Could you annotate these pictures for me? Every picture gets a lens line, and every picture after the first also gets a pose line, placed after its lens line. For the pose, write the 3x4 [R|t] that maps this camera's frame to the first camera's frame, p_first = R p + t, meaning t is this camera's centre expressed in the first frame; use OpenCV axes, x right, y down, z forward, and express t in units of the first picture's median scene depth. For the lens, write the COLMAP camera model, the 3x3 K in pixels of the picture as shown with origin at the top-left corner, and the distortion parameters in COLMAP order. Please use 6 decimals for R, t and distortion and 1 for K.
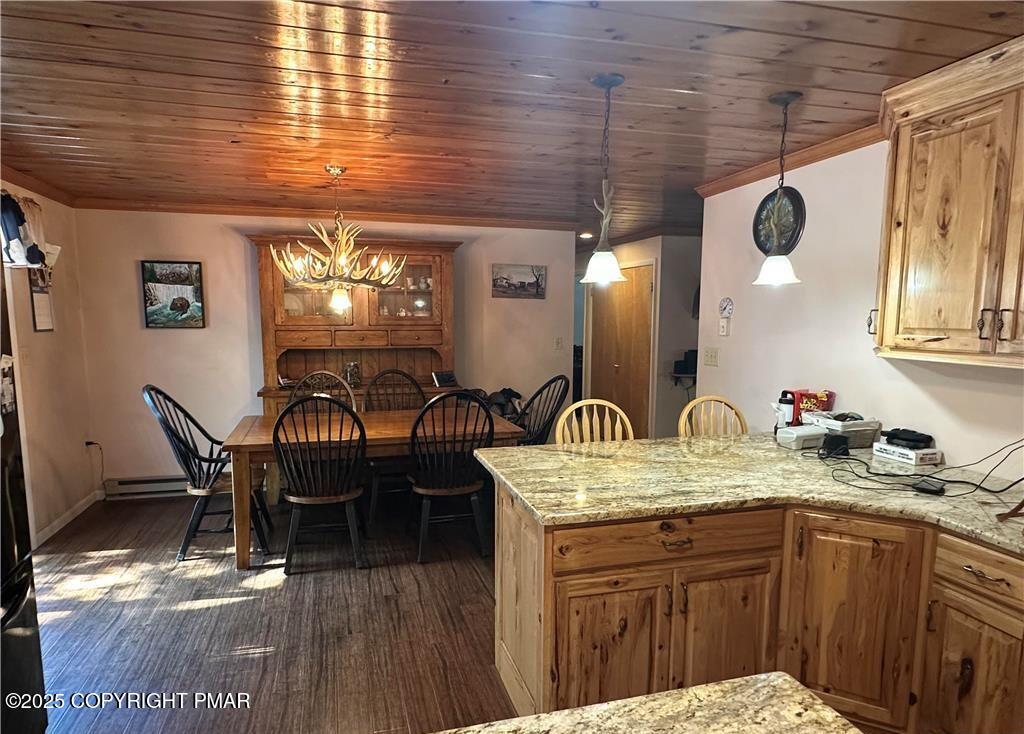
lens RADIAL K [[619.2, 0, 507.3], [0, 619.2, 382.7], [0, 0, 1]] dist [-0.003744, -0.000859]
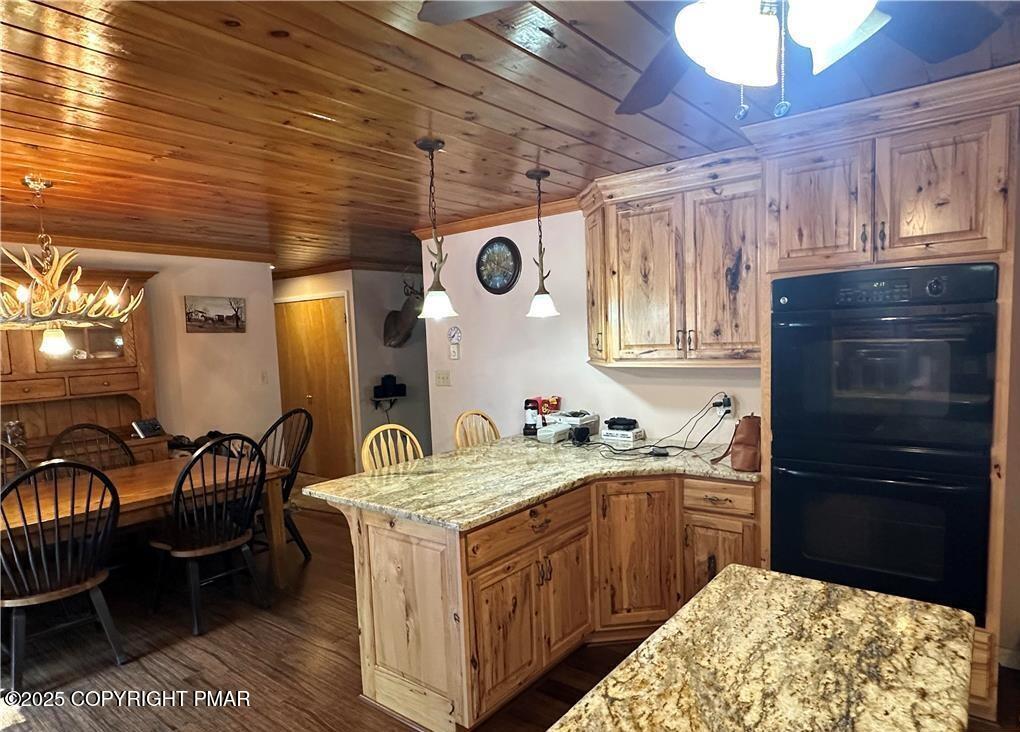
lens RADIAL K [[616.8, 0, 509.5], [0, 616.8, 378.8], [0, 0, 1]] dist [-0.003744, -0.000859]
pose [[0.809890, -0.076019, 0.581635, -0.364716], [0.104980, 0.994342, -0.016219, -0.014832], [-0.577112, 0.074195, 0.813288, 0.004275]]
